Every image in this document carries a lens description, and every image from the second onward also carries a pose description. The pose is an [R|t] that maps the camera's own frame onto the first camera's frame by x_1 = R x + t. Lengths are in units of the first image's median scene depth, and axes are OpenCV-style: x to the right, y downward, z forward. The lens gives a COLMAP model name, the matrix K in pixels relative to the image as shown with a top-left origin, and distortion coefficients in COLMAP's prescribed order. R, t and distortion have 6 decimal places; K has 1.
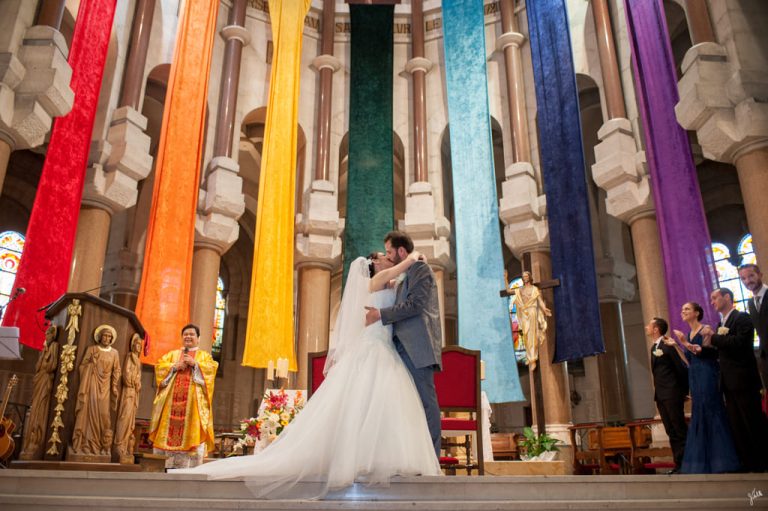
lens RADIAL K [[617.3, 0, 376.9], [0, 617.3, 259.9], [0, 0, 1]] dist [-0.046249, 0.001766]
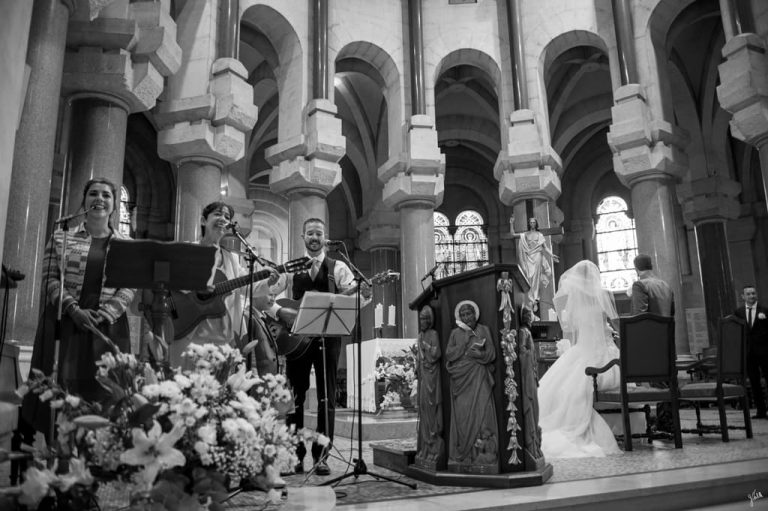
lens RADIAL K [[606.9, 0, 384.0], [0, 606.9, 255.5], [0, 0, 1]] dist [-0.048090, 0.002879]
pose [[0.937836, 0.046736, 0.343918, -0.366173], [-0.091643, 0.989072, 0.115494, -0.014174], [-0.334761, -0.139832, 0.931870, 0.123066]]
